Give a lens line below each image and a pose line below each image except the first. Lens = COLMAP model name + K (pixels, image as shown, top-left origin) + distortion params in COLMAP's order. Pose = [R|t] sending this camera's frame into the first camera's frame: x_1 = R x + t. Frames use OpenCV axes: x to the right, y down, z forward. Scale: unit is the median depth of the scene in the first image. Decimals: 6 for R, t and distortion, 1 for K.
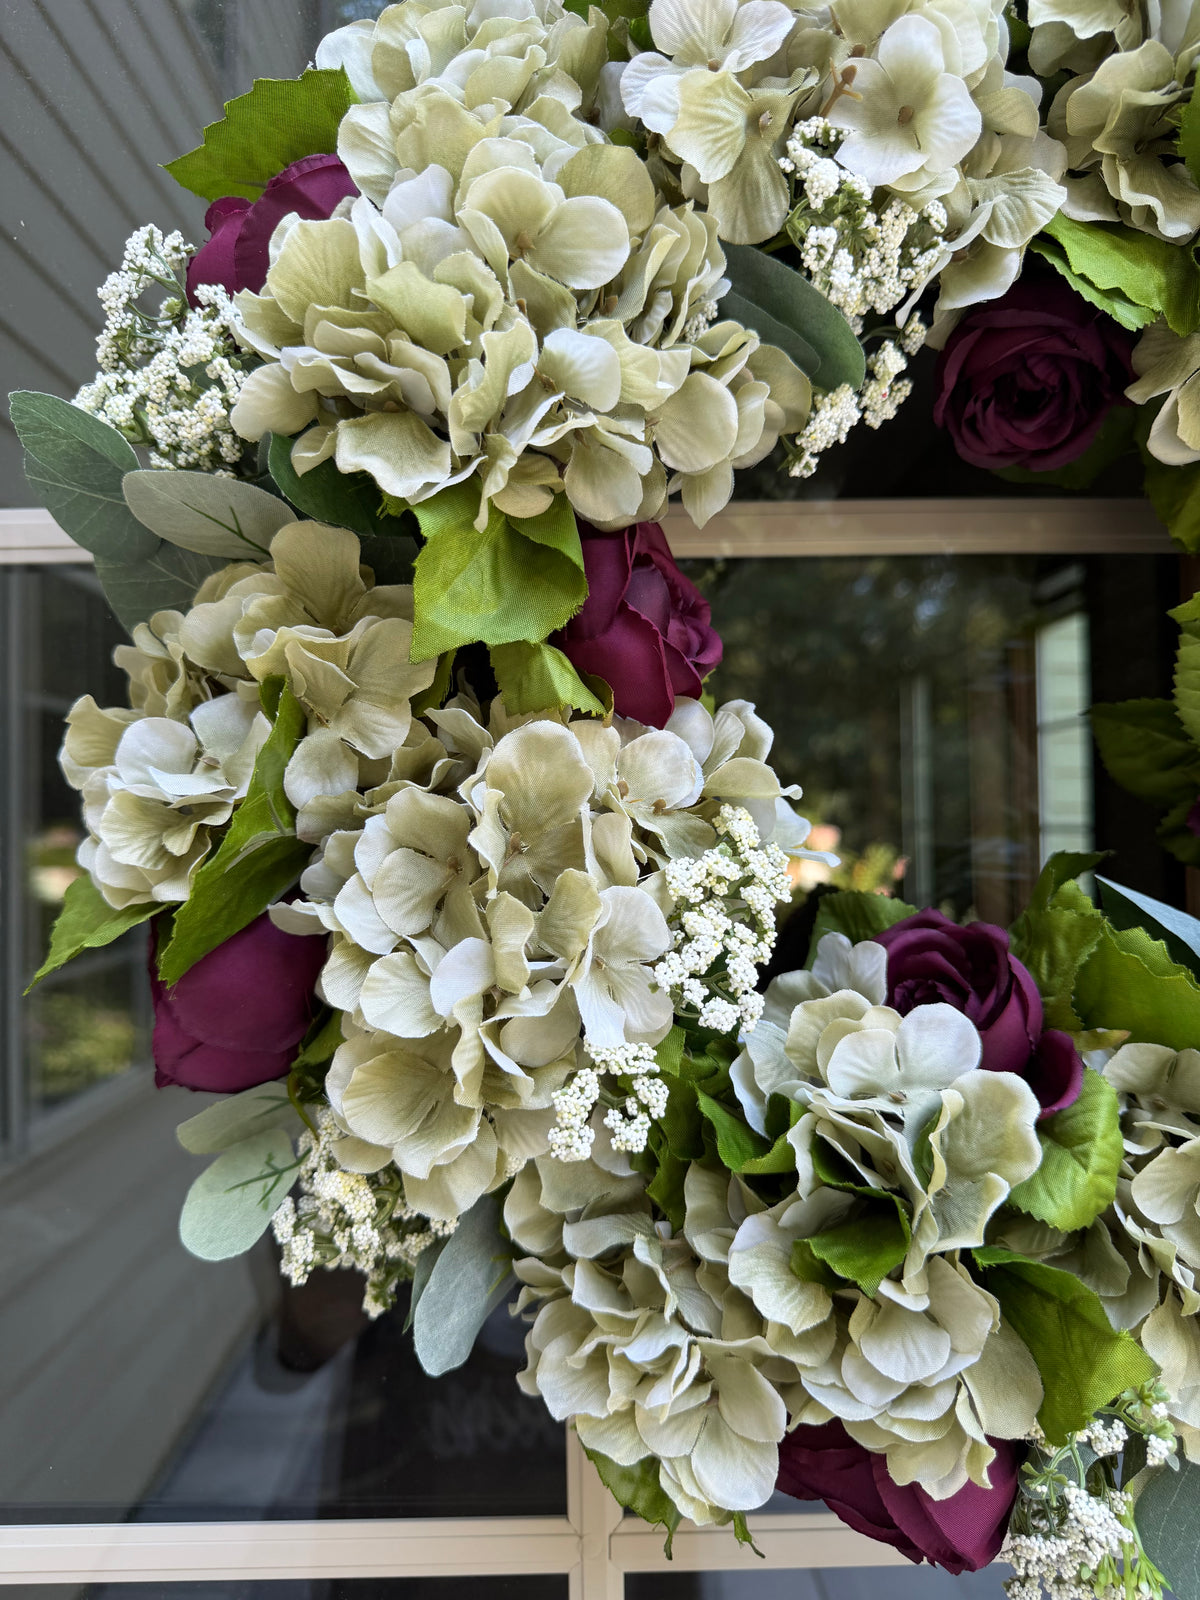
lens RADIAL K [[1210.2, 0, 589.5], [0, 1210.2, 800.1], [0, 0, 1]] dist [-0.014771, -0.022183]
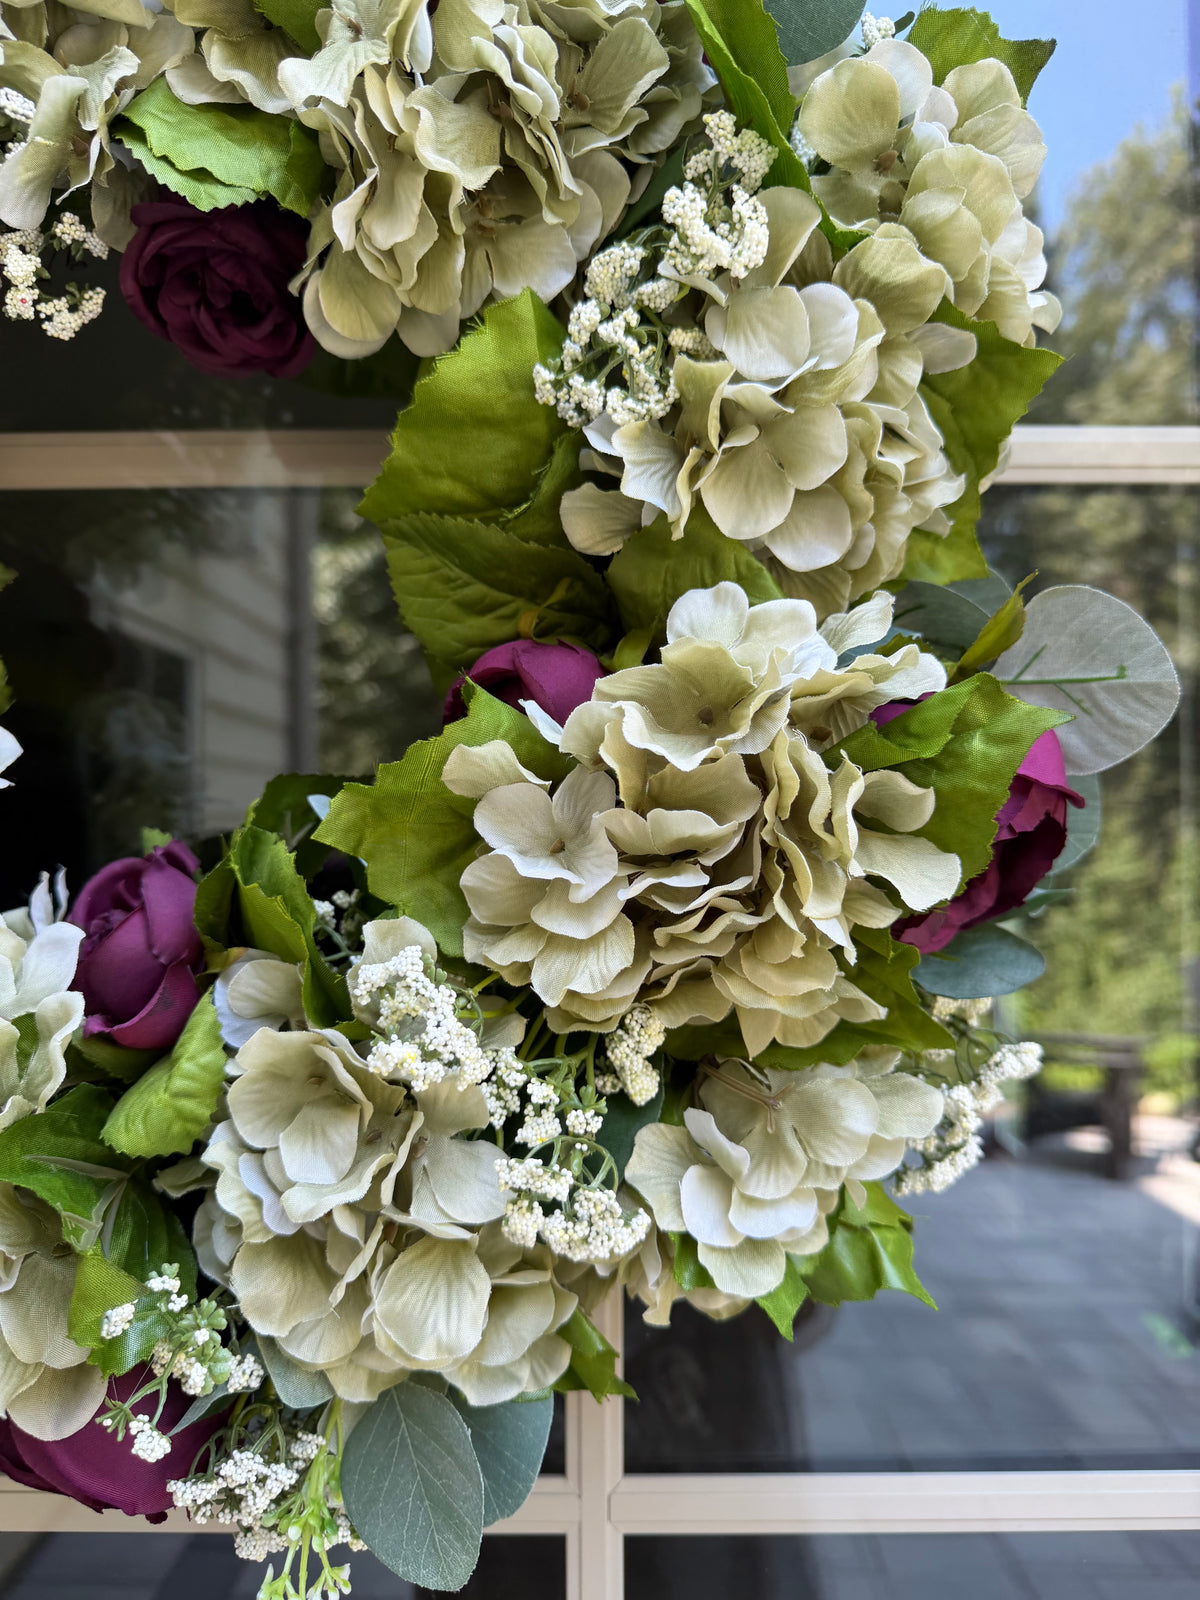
lens RADIAL K [[1210.2, 0, 614.1], [0, 1210.2, 816.2], [0, 0, 1]] dist [-0.014771, -0.022183]
pose [[0.998905, -0.046446, -0.005571, 0.760050], [0.046489, 0.998888, 0.007833, 0.095411], [0.005201, -0.008083, 0.999954, 0.048823]]
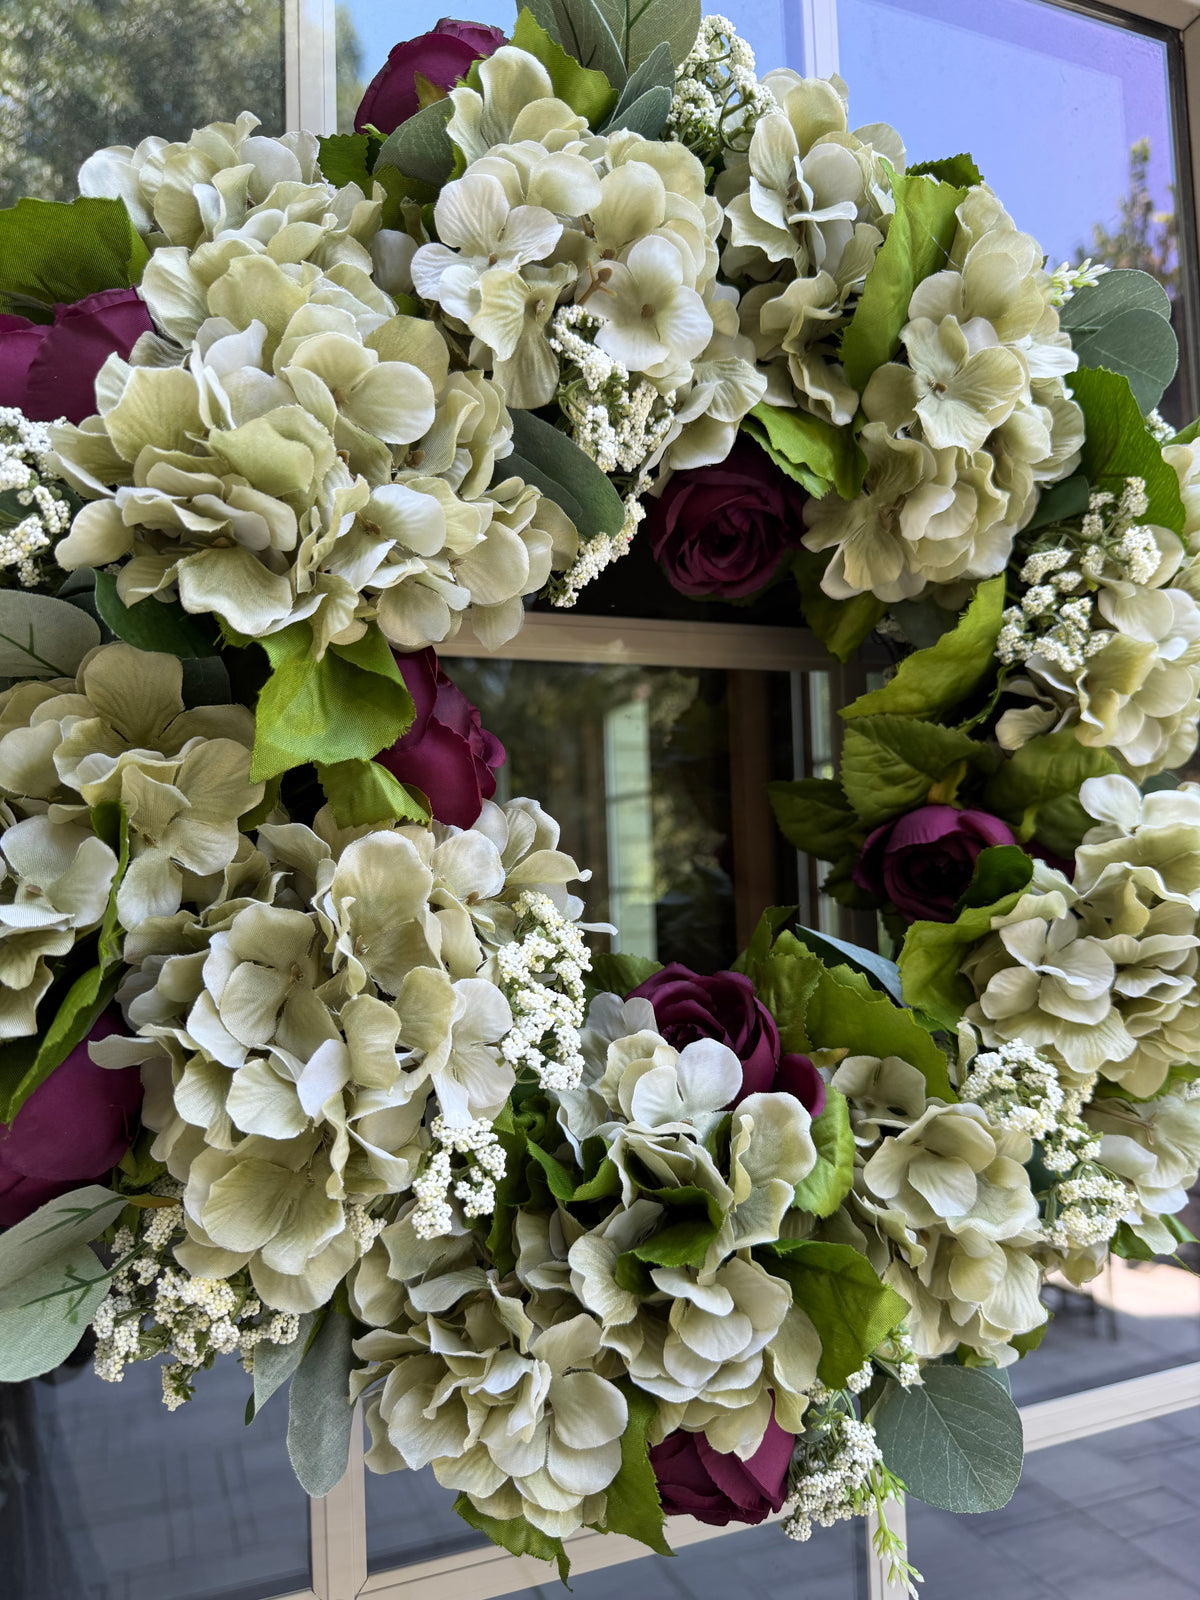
lens RADIAL K [[1182.4, 0, 613.6], [0, 1182.4, 805.3], [0, 0, 1]] dist [0.006705, -0.050267]
pose [[0.926932, -0.049417, 0.371961, -0.232674], [0.061149, 0.997932, -0.019804, -0.053709], [-0.370213, 0.041102, 0.928037, -0.071386]]
